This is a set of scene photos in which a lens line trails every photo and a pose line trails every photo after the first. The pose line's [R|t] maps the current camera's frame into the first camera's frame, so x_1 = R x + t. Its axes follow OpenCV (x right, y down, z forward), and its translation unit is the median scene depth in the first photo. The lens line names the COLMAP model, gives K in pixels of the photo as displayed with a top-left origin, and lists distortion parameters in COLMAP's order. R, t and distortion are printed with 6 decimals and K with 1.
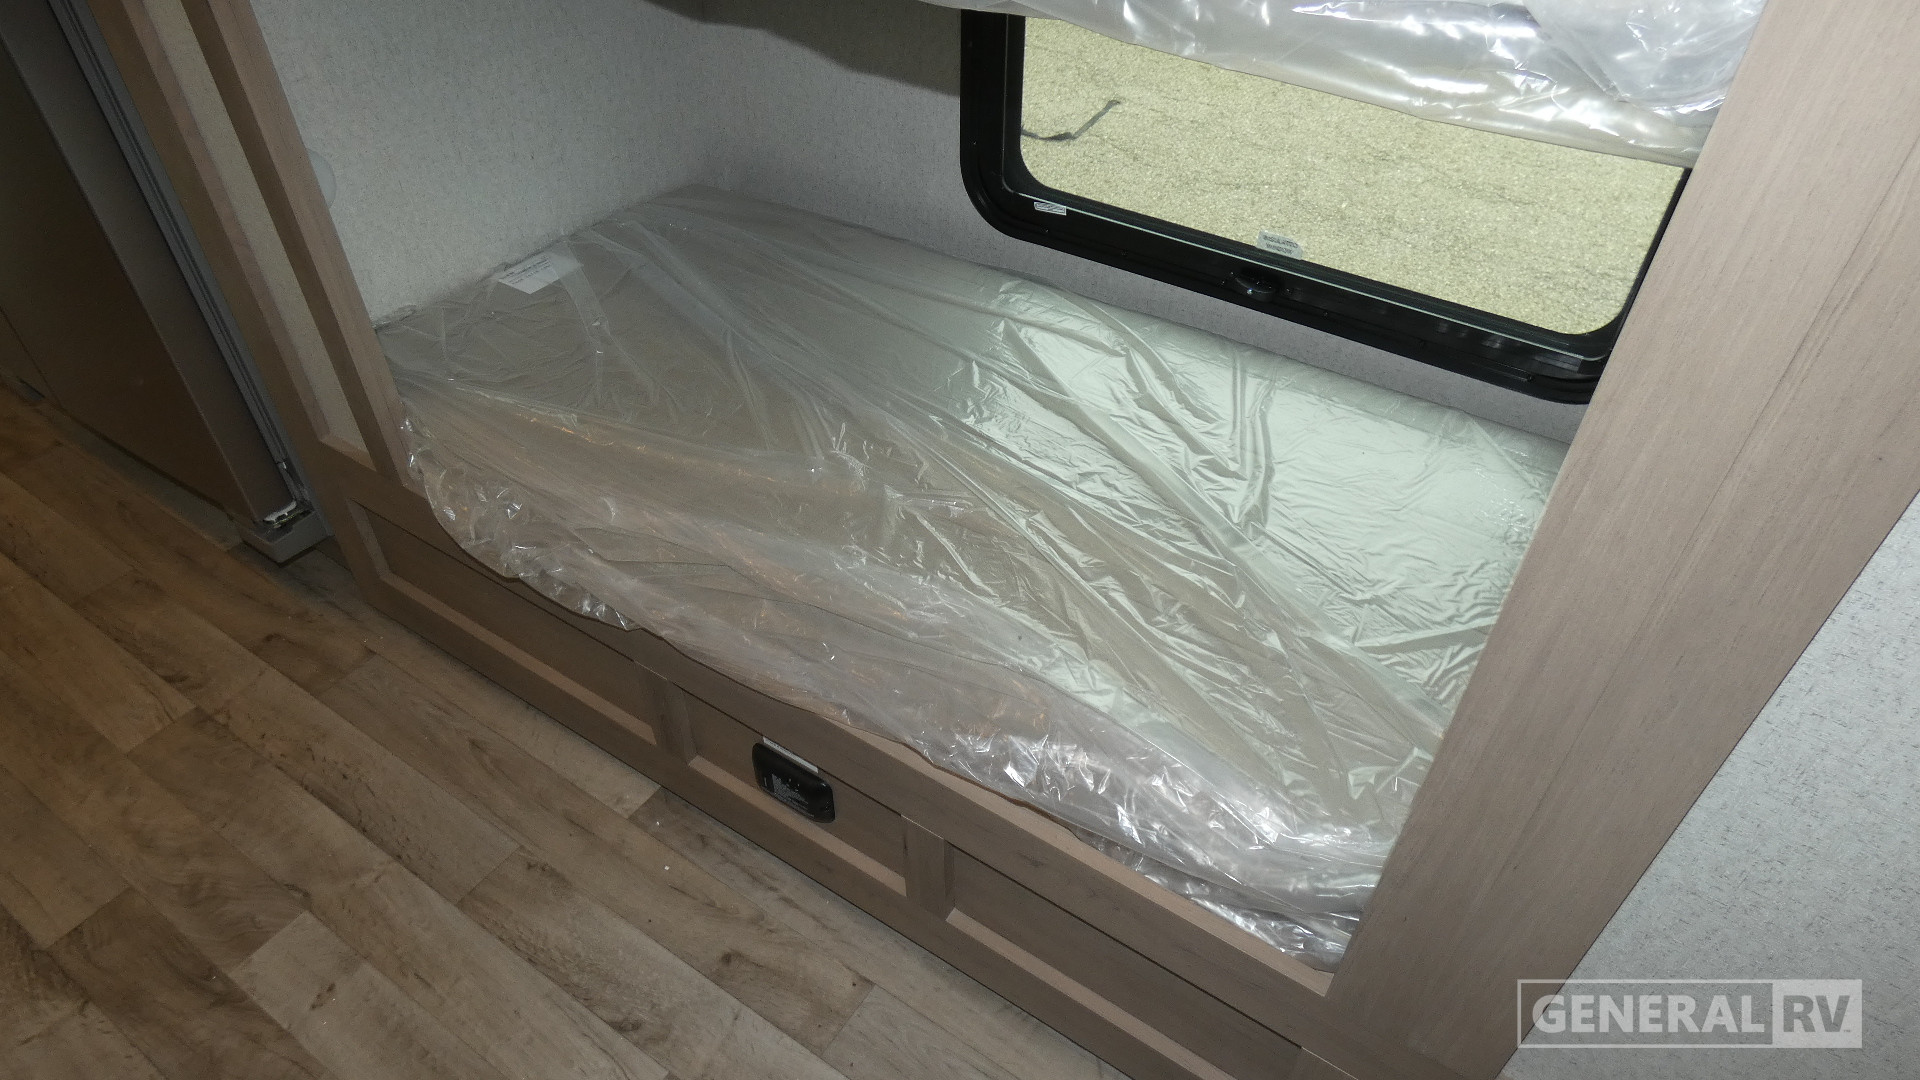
lens RADIAL K [[1145.0, 0, 934.7], [0, 1145.0, 551.2], [0, 0, 1]] dist [-0.007646, 0.001591]
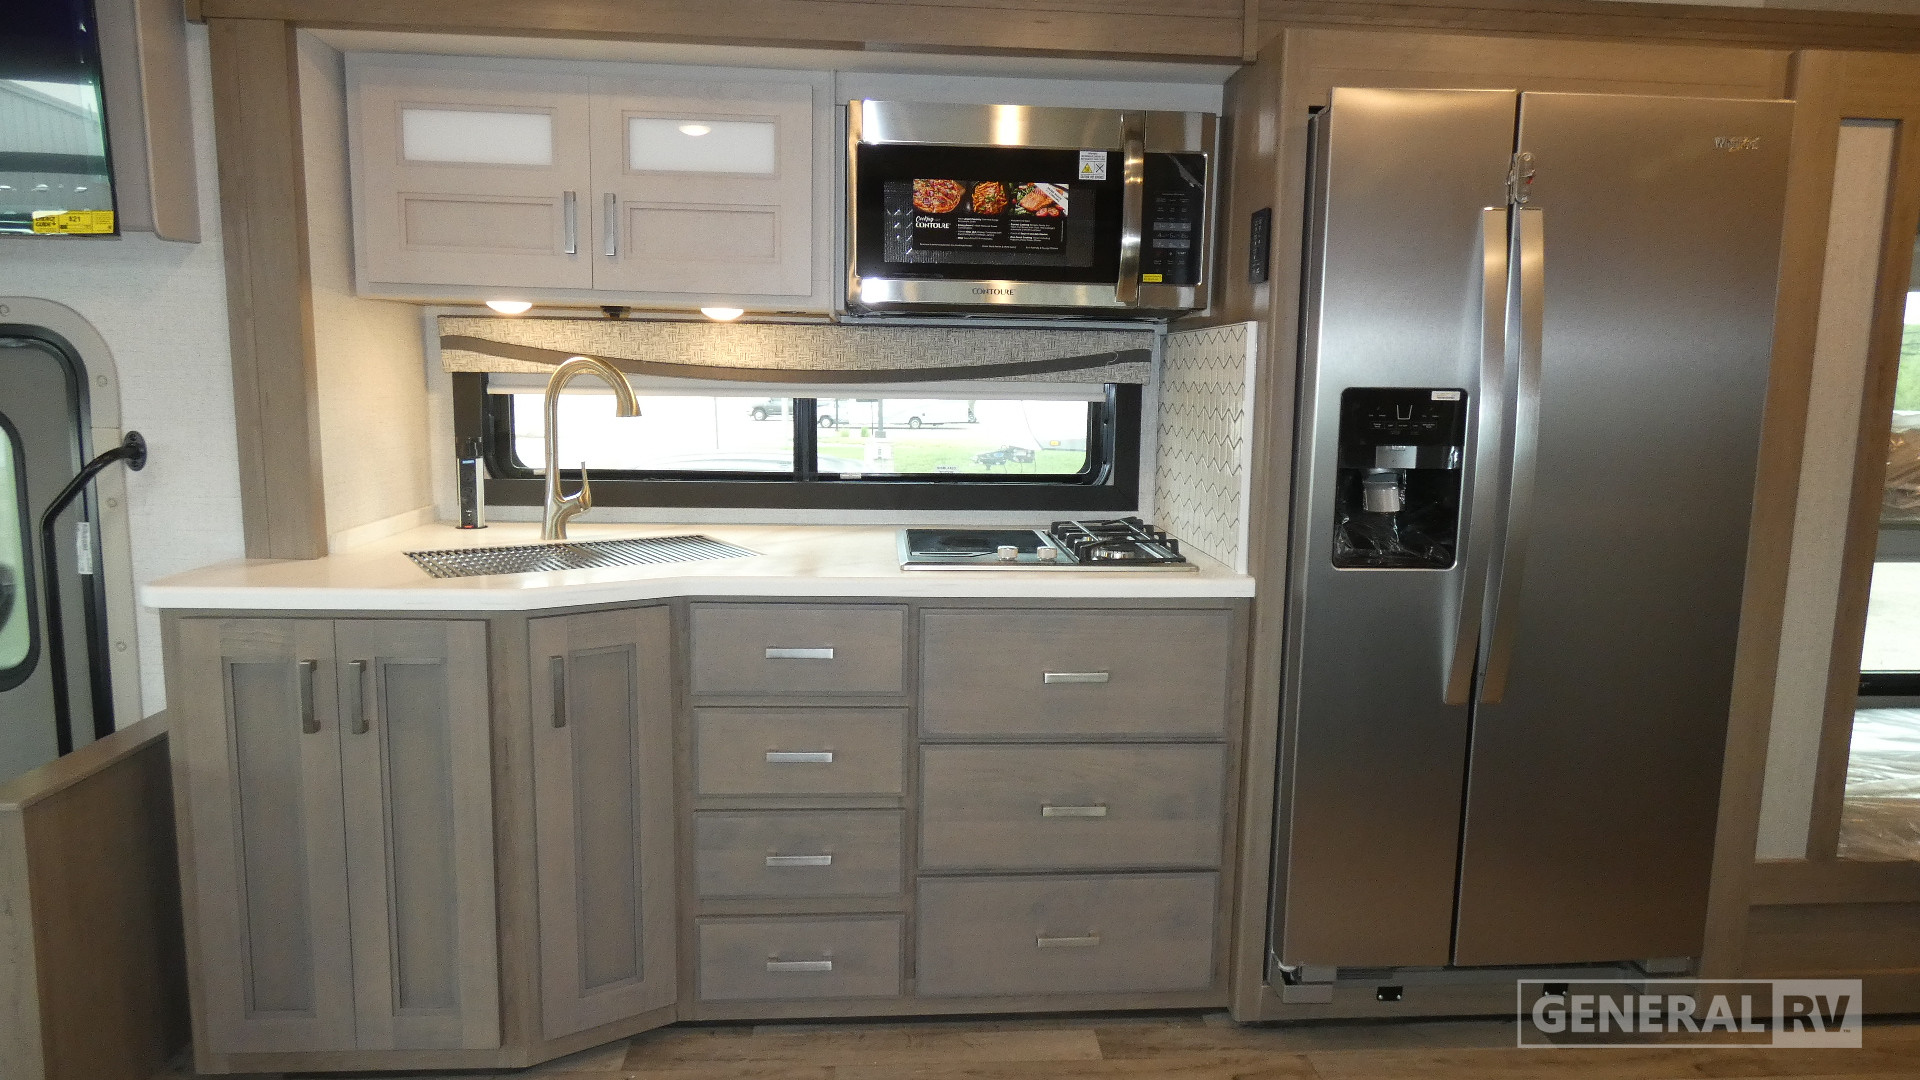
lens RADIAL K [[1145.0, 0, 1010.9], [0, 1145.0, 543.5], [0, 0, 1]] dist [-0.007646, 0.001591]
pose [[0.784933, -0.071443, 0.615447, -2.349356], [0.398247, 0.819128, -0.412831, -0.227158], [-0.474636, 0.569145, 0.671413, 0.179868]]
